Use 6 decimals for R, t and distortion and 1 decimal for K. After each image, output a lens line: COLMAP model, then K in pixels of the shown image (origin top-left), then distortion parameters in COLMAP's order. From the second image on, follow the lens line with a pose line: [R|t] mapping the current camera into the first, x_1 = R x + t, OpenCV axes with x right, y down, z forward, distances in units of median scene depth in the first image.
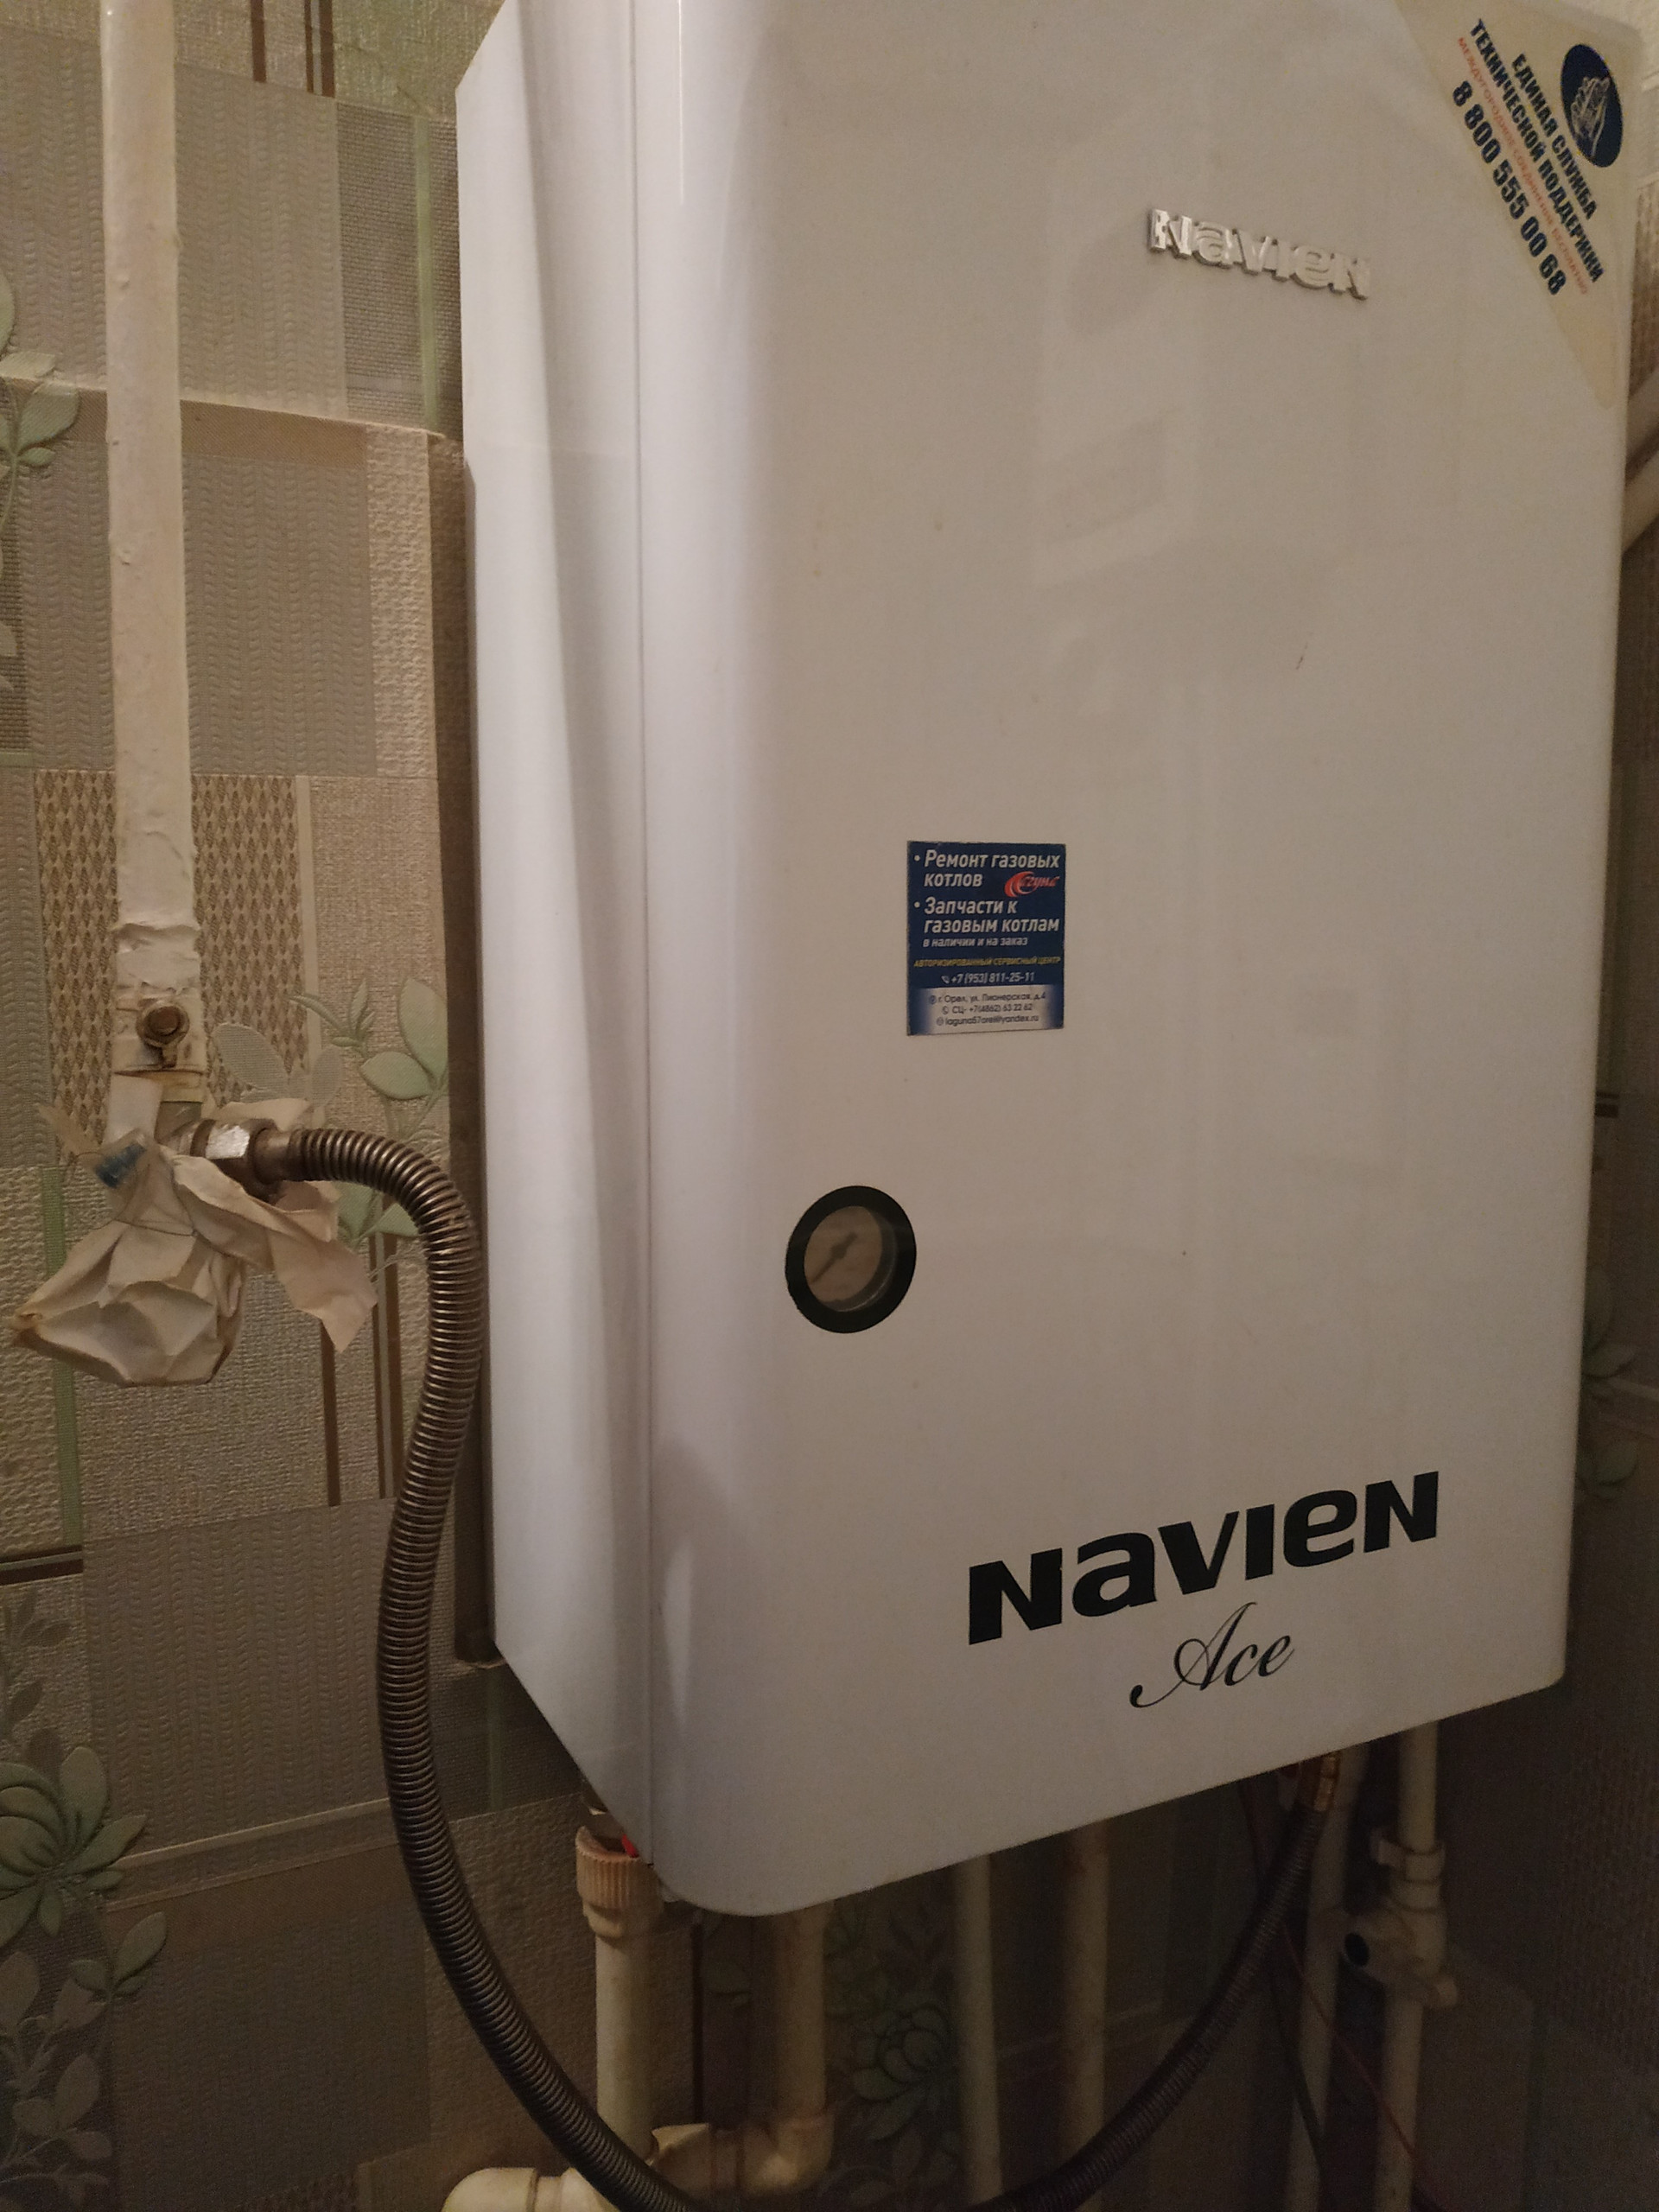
lens RADIAL K [[1628.2, 0, 828.7], [0, 1628.2, 1078.6], [0, 0, 1]] dist [-0.005908, -0.006779]
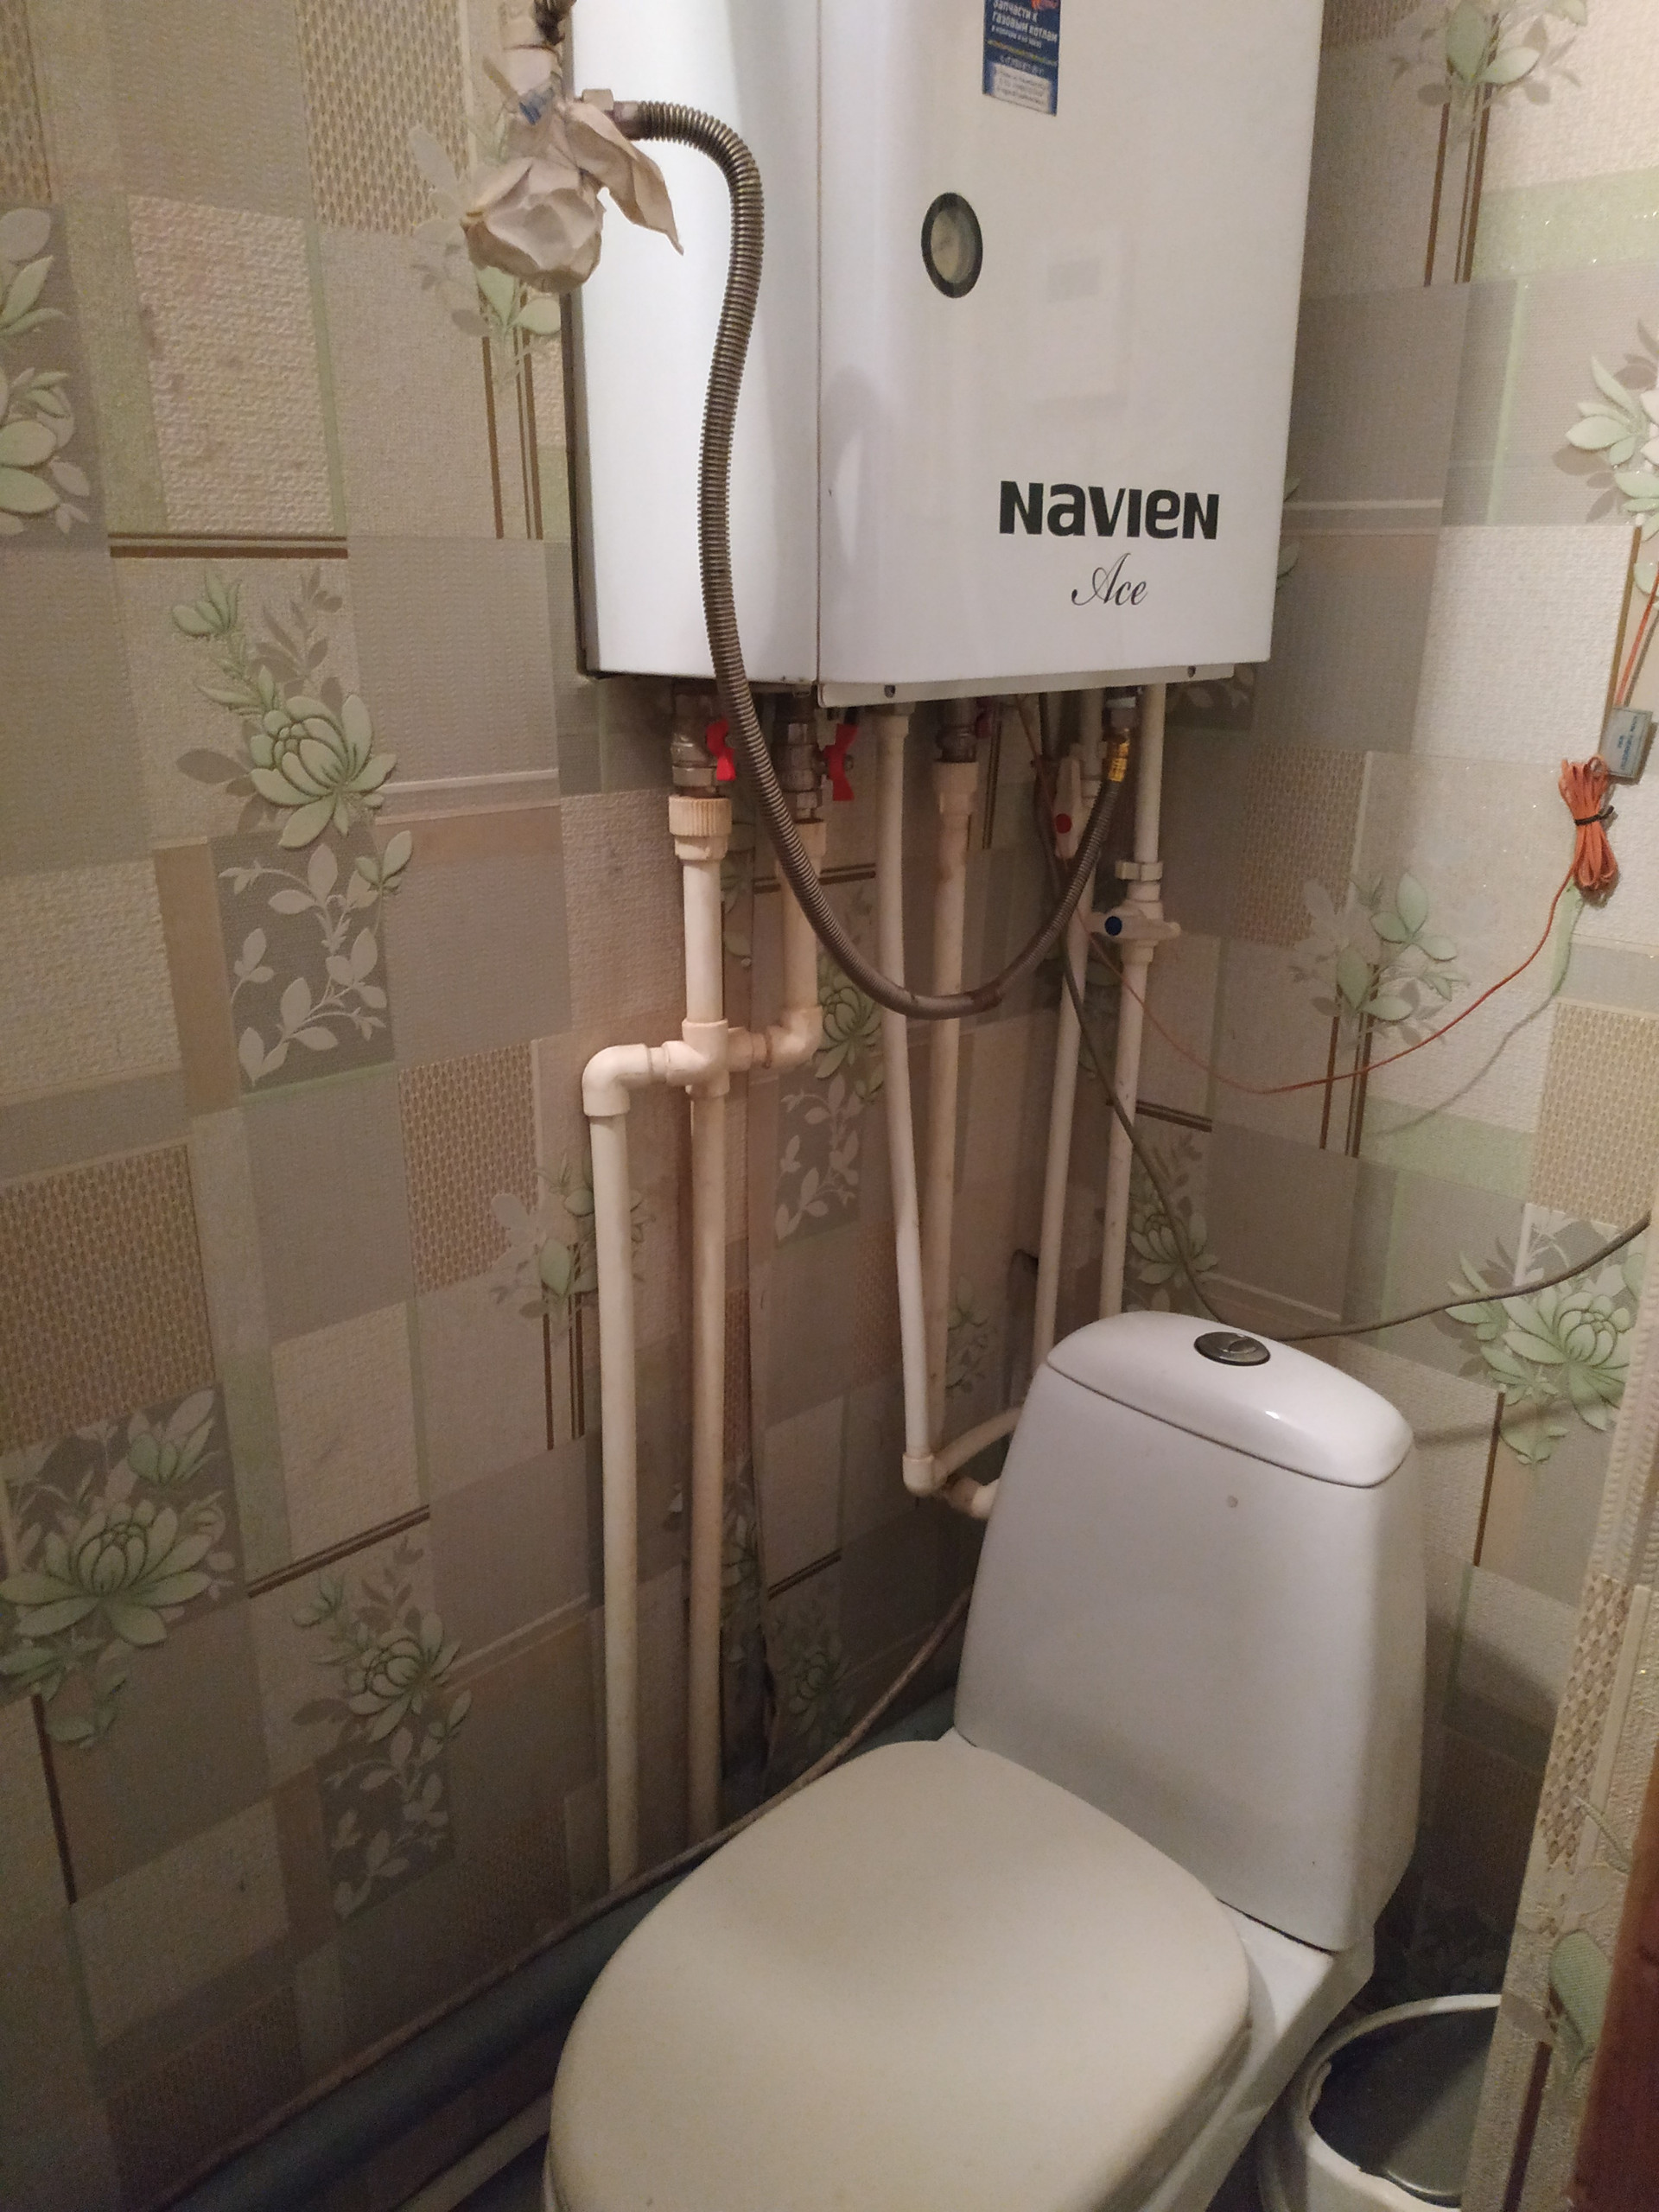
lens RADIAL K [[1614.6, 0, 836.3], [0, 1614.6, 1108.1], [0, 0, 1]] dist [0.042863, -0.052644]
pose [[0.948623, -0.094838, 0.301861, -0.529066], [0.028865, 0.975984, 0.215922, 0.474884], [-0.315089, -0.196116, 0.928578, -0.497758]]
